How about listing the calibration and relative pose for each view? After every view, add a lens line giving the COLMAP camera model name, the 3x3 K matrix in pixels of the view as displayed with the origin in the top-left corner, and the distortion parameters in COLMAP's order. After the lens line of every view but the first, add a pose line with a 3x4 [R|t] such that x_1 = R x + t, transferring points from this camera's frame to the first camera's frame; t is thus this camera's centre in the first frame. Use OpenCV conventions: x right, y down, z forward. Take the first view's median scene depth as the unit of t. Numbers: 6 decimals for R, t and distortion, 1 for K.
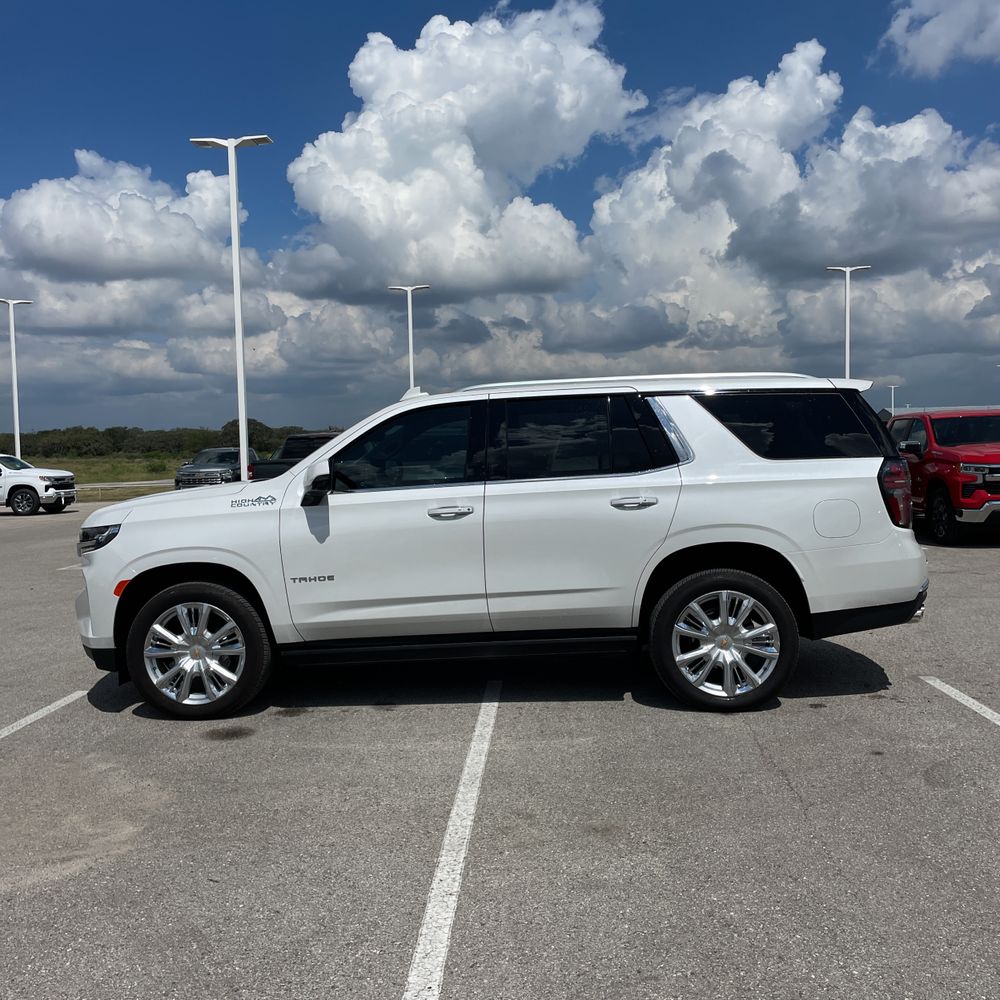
lens RADIAL K [[1007.2, 0, 506.2], [0, 1007.2, 490.7], [0, 0, 1]] dist [0.101337, -0.145787]
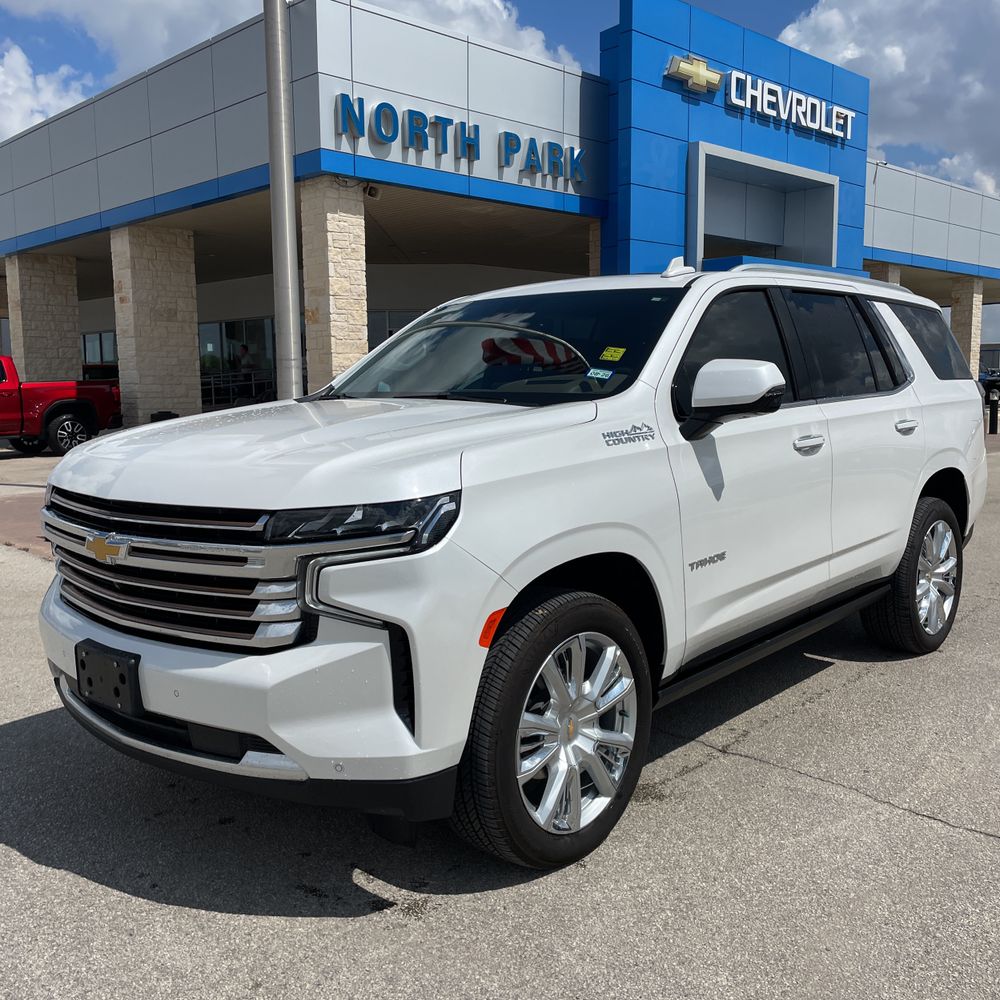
lens RADIAL K [[1002.7, 0, 488.8], [0, 1002.7, 481.6], [0, 0, 1]] dist [0.090070, -0.133899]
pose [[0.626389, -0.054281, 0.777619, -0.737306], [0.013933, 0.998193, 0.058455, 0.003338], [-0.779386, -0.025781, 0.626013, 0.730049]]
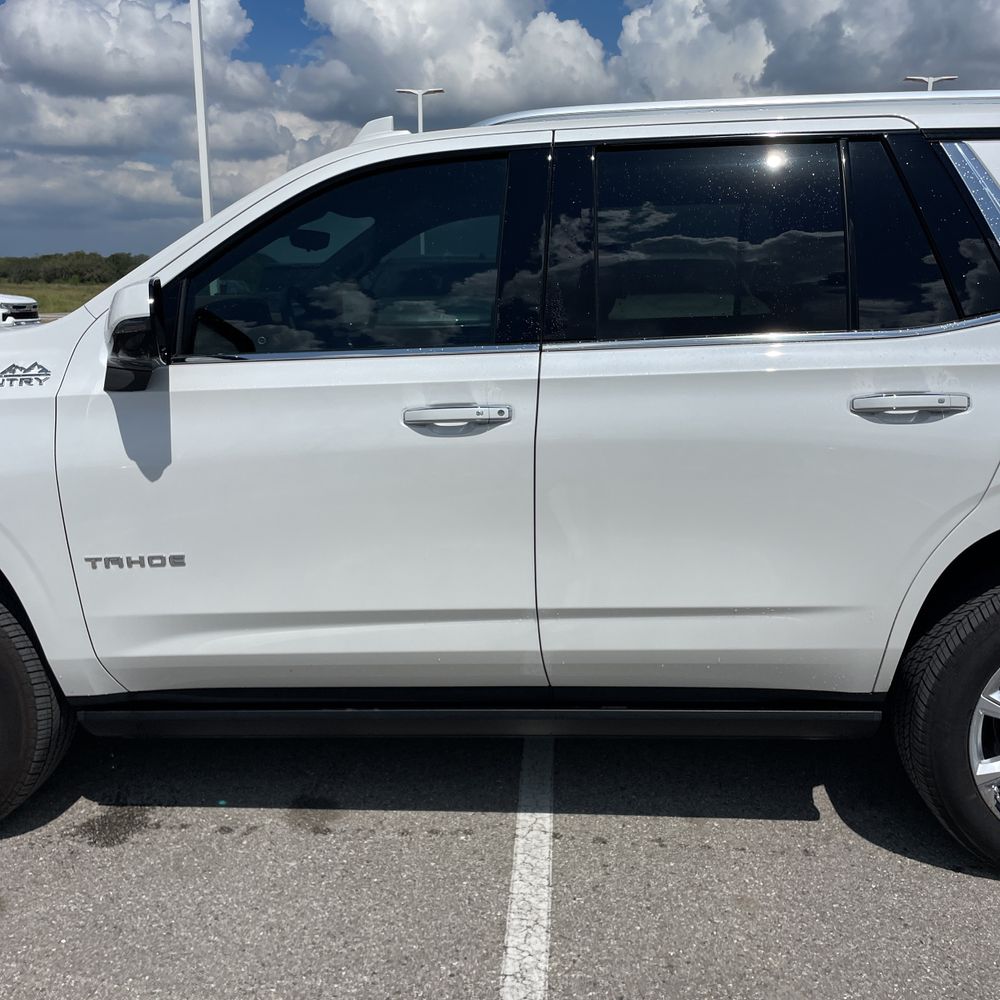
lens RADIAL K [[1007.2, 0, 506.2], [0, 1007.2, 490.7], [0, 0, 1]] dist [0.101337, -0.145787]
pose [[0.999624, 0.025438, -0.010215, -0.029655], [-0.023526, 0.987379, 0.156617, -0.014512], [0.014070, -0.156318, 0.987607, 0.578904]]
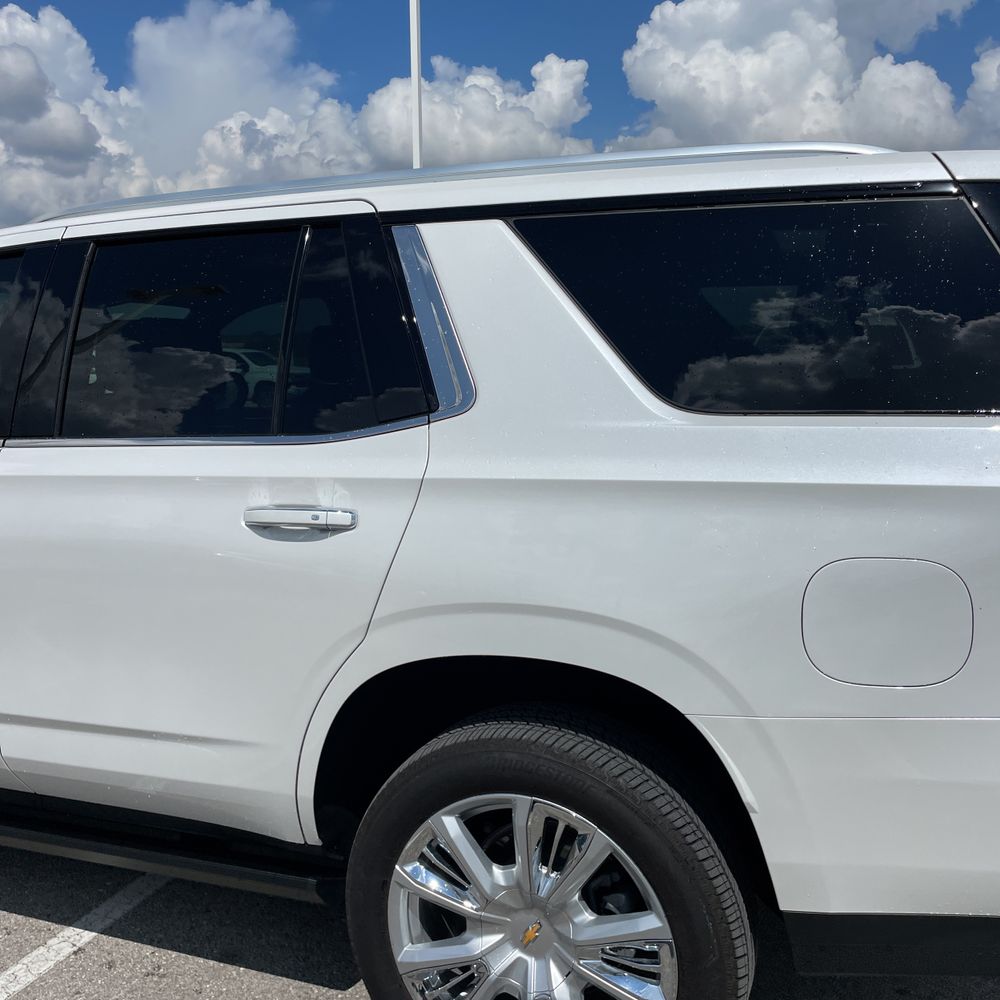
lens RADIAL K [[1011.8, 0, 493.0], [0, 1011.8, 495.8], [0, 0, 1]] dist [0.115357, -0.161426]
pose [[0.944621, 0.061003, -0.322442, 0.305075], [-0.027239, 0.993755, 0.108210, -0.037742], [0.327030, -0.093434, 0.940384, 0.671577]]
